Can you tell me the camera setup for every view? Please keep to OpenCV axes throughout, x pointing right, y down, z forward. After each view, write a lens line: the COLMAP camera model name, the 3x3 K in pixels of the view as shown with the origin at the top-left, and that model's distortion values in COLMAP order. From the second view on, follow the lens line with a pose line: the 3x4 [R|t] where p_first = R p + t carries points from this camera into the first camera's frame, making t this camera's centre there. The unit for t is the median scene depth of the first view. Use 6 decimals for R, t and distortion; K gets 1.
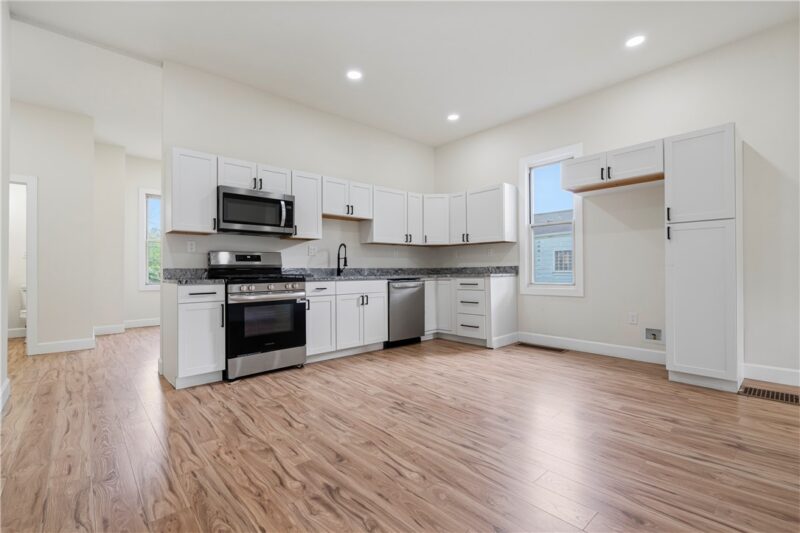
lens RADIAL K [[357.9, 0, 400.0], [0, 357.9, 266.5], [0, 0, 1]] dist [-0.004170, 0.000571]
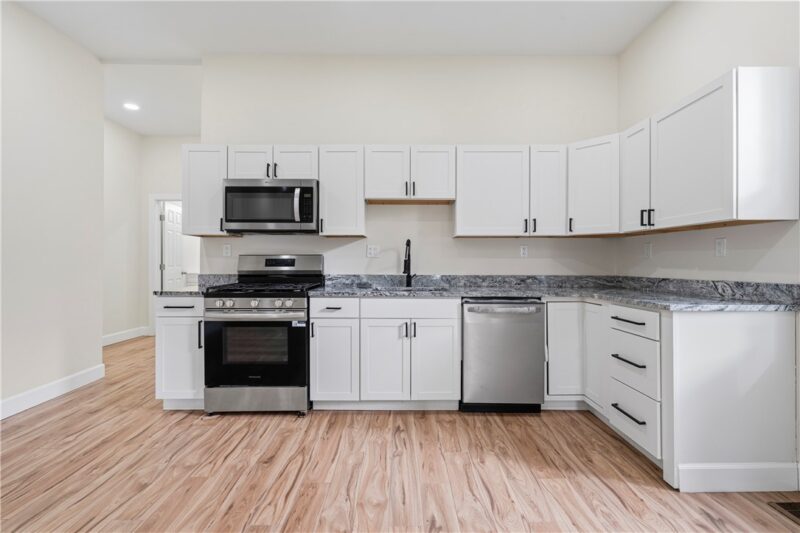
lens RADIAL K [[361.0, 0, 398.6], [0, 361.0, 260.6], [0, 0, 1]] dist [-0.005219, 0.000060]
pose [[0.741827, 0.008143, -0.670542, 0.329671], [-0.001048, 0.999939, 0.010984, -0.036362], [0.670591, -0.007446, 0.741790, 0.549595]]
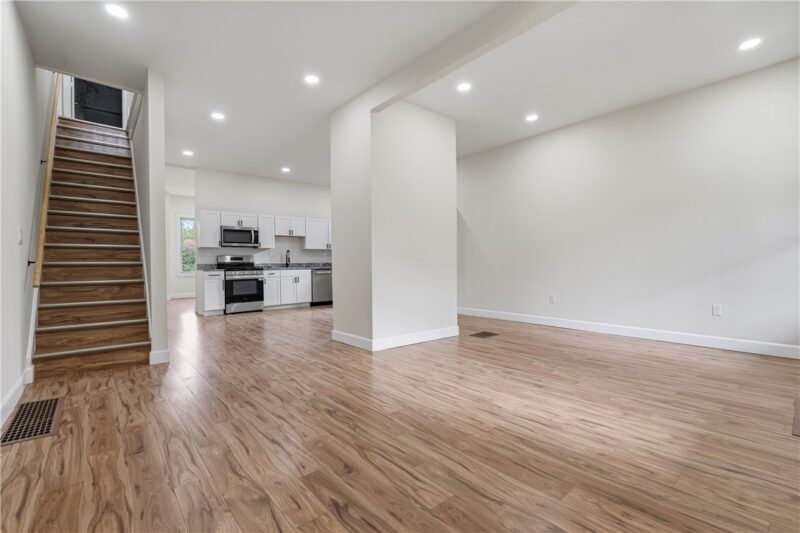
lens RADIAL K [[357.9, 0, 400.0], [0, 357.9, 266.5], [0, 0, 1]] dist [-0.004170, 0.000571]
pose [[0.999347, -0.003748, -0.035930, 0.566614], [0.004488, 0.999779, 0.020541, -0.016893], [0.035845, -0.020689, 0.999143, -0.983247]]
